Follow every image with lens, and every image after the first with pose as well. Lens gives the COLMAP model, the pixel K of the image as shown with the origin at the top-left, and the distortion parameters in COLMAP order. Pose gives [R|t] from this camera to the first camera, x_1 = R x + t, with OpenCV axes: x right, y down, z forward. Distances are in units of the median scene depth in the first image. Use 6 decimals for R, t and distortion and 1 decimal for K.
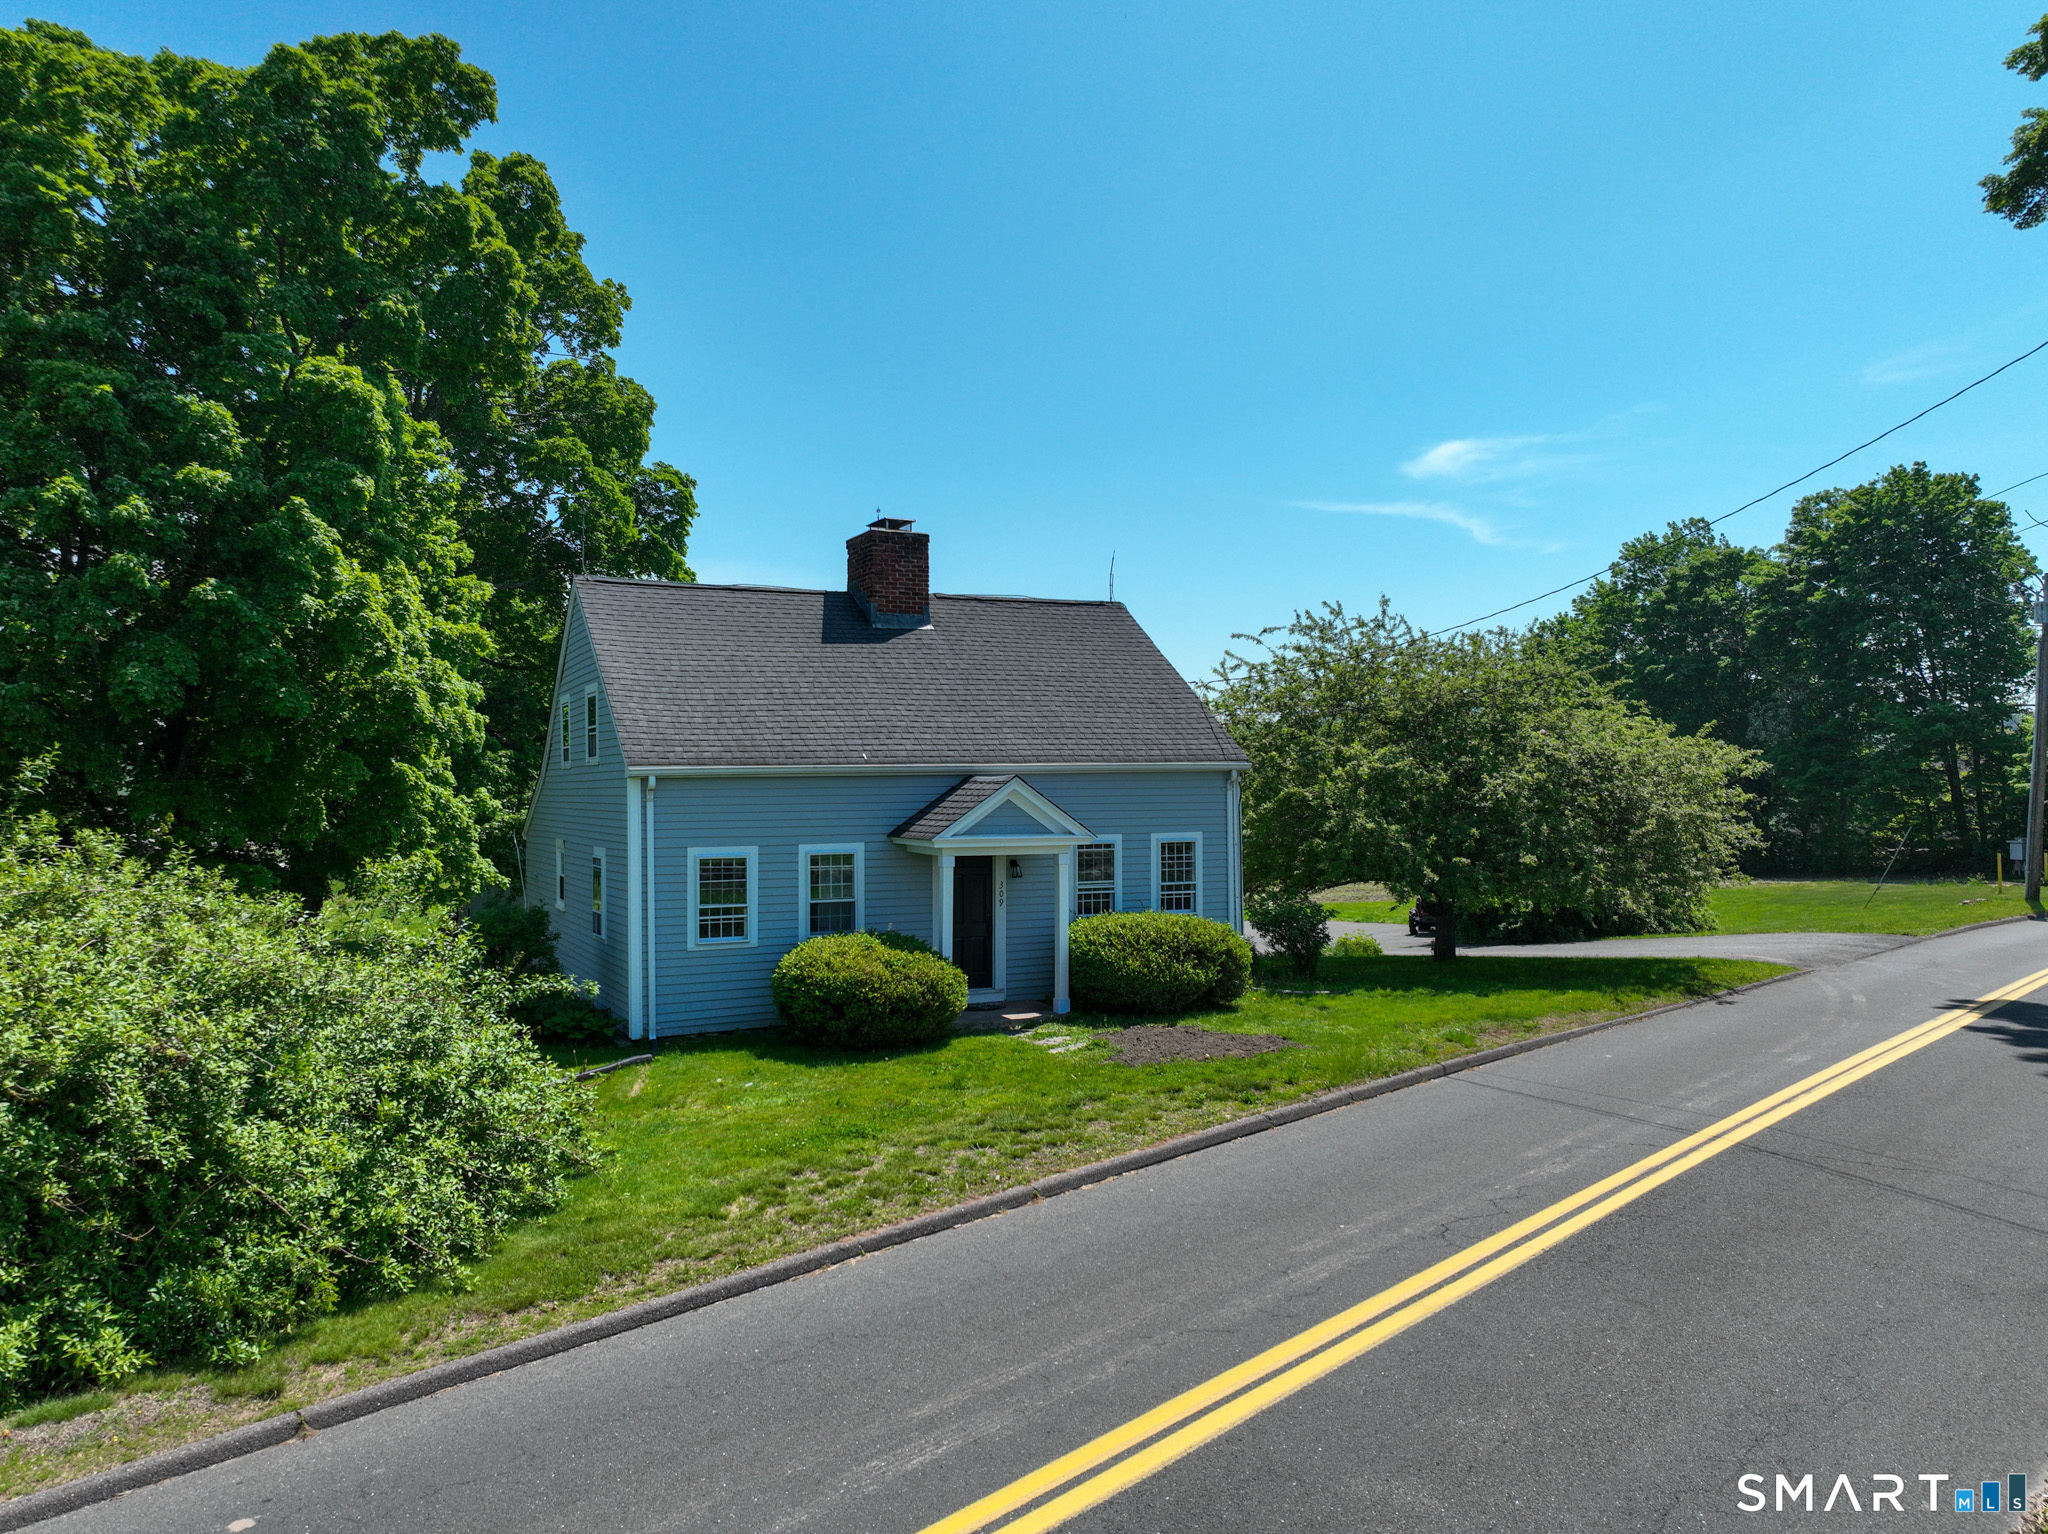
lens RADIAL K [[1434.6, 0, 1026.4], [0, 1434.6, 764.4], [0, 0, 1]] dist [-0.003068, 0.016249]
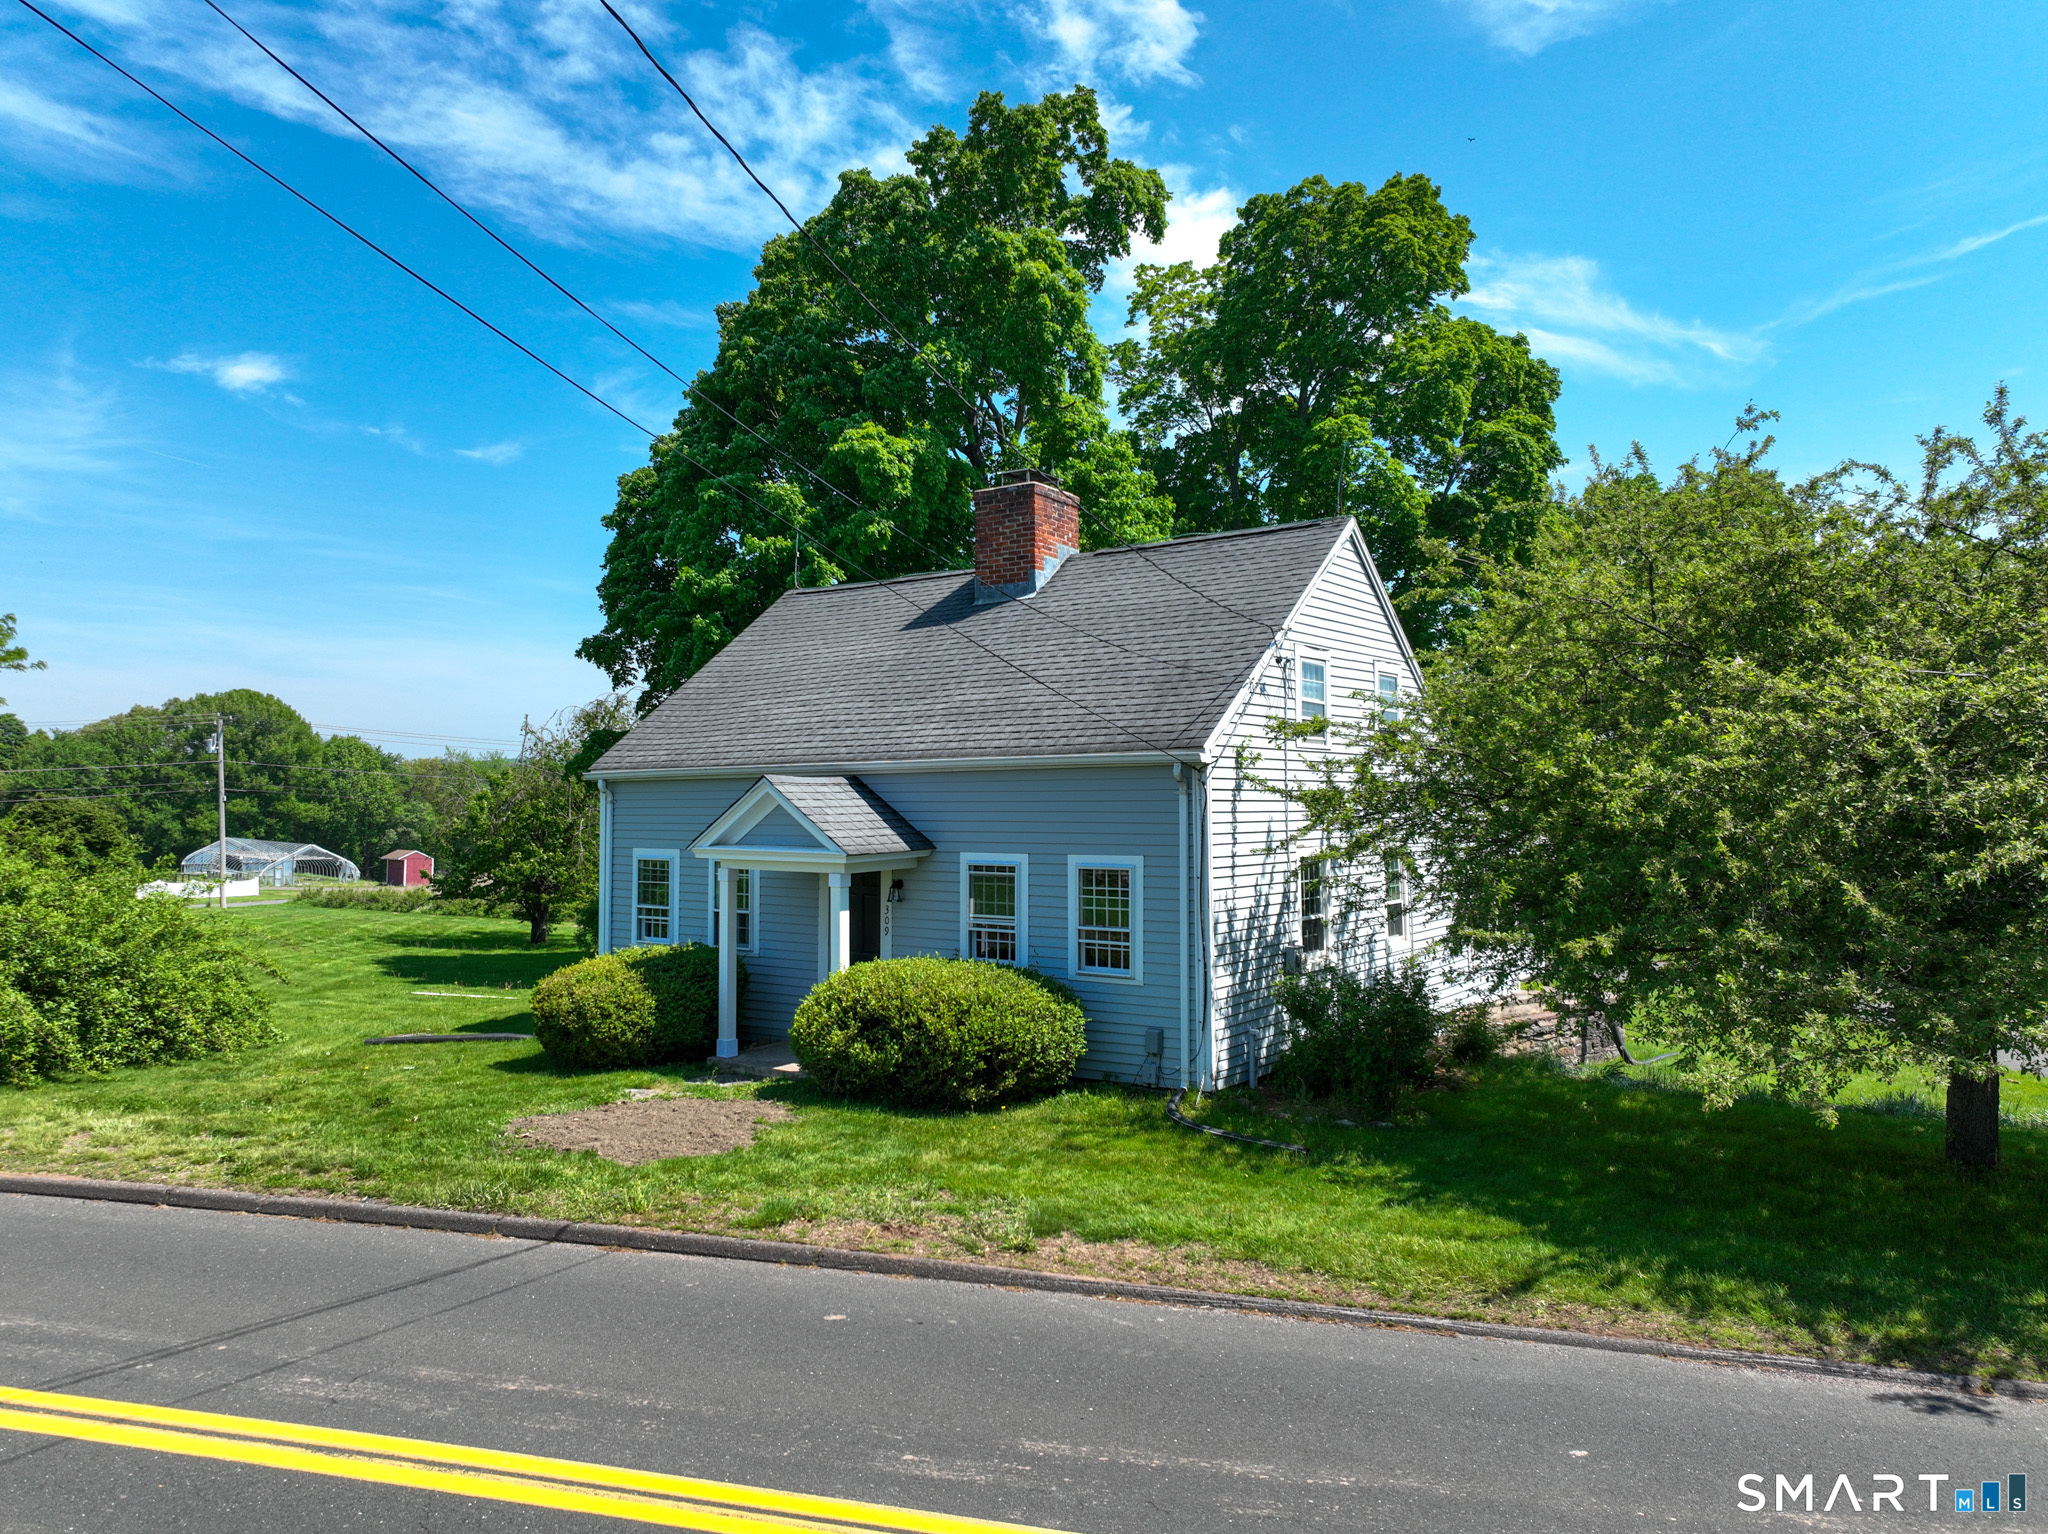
lens RADIAL K [[1434.6, 0, 1021.9], [0, 1434.6, 770.3], [0, 0, 1]] dist [-0.003068, 0.016249]
pose [[0.473887, -0.011880, -0.880505, 0.664785], [0.017102, 0.999845, -0.004286, 0.008962], [0.880419, -0.013027, 0.474017, 0.617003]]
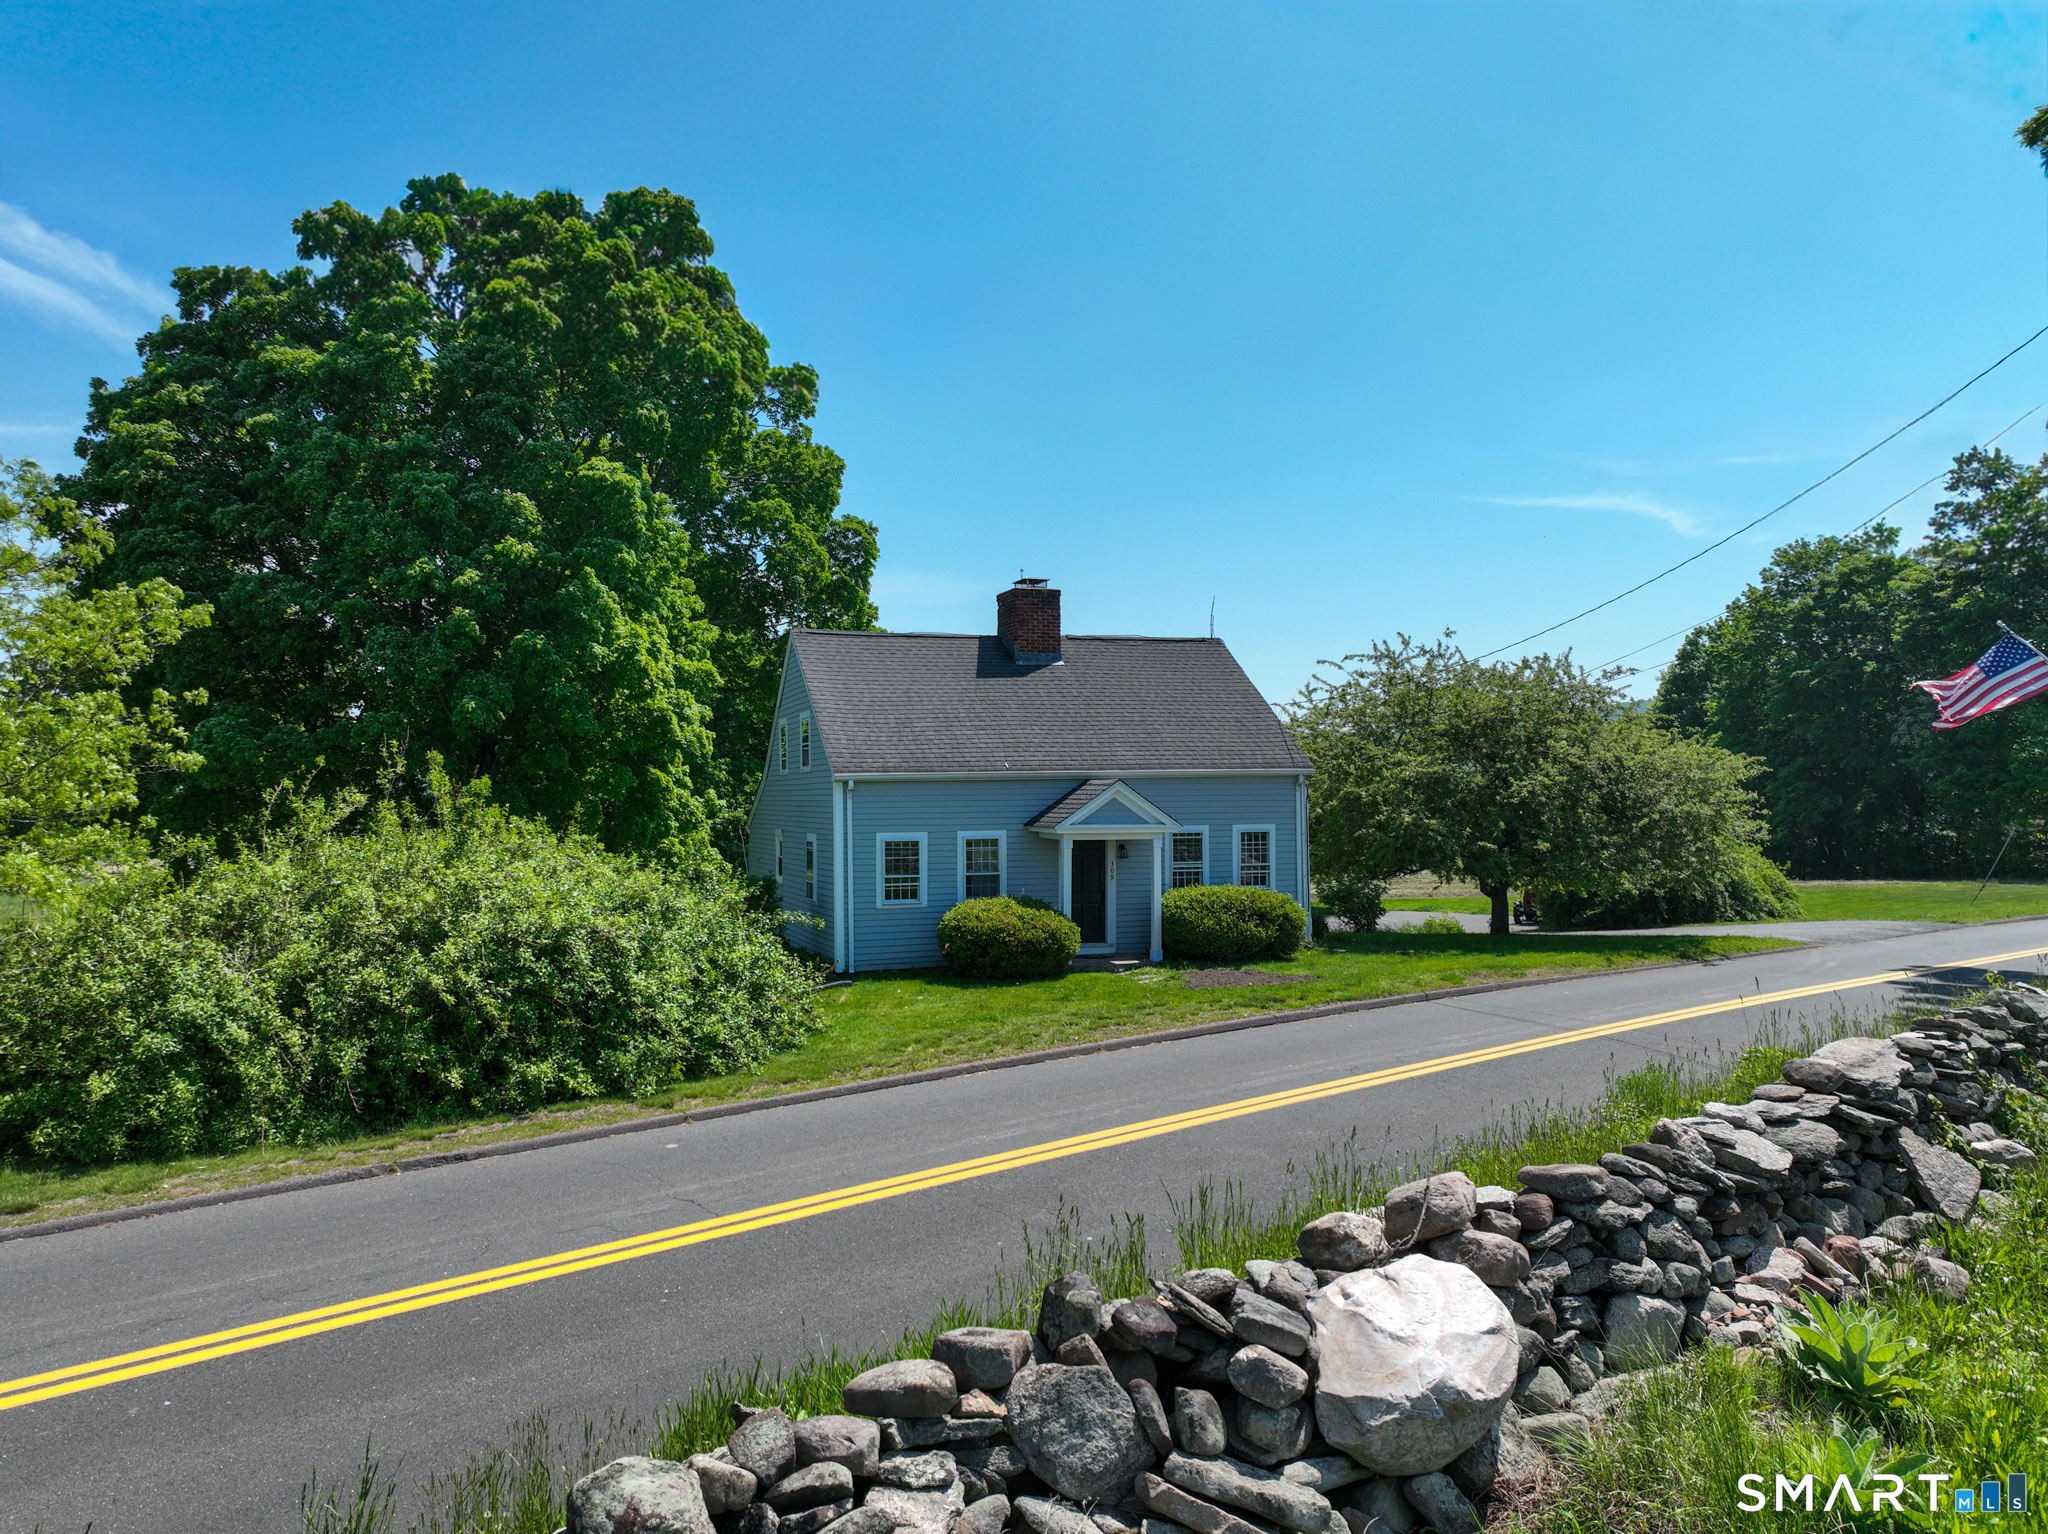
lens RADIAL K [[1434.6, 0, 1027.5], [0, 1434.6, 772.8], [0, 0, 1]] dist [-0.003068, 0.016249]
pose [[0.992736, -0.002000, -0.120295, 0.056534], [0.002290, 0.999995, 0.002265, -0.001023], [0.120290, -0.002524, 0.992736, -0.268595]]
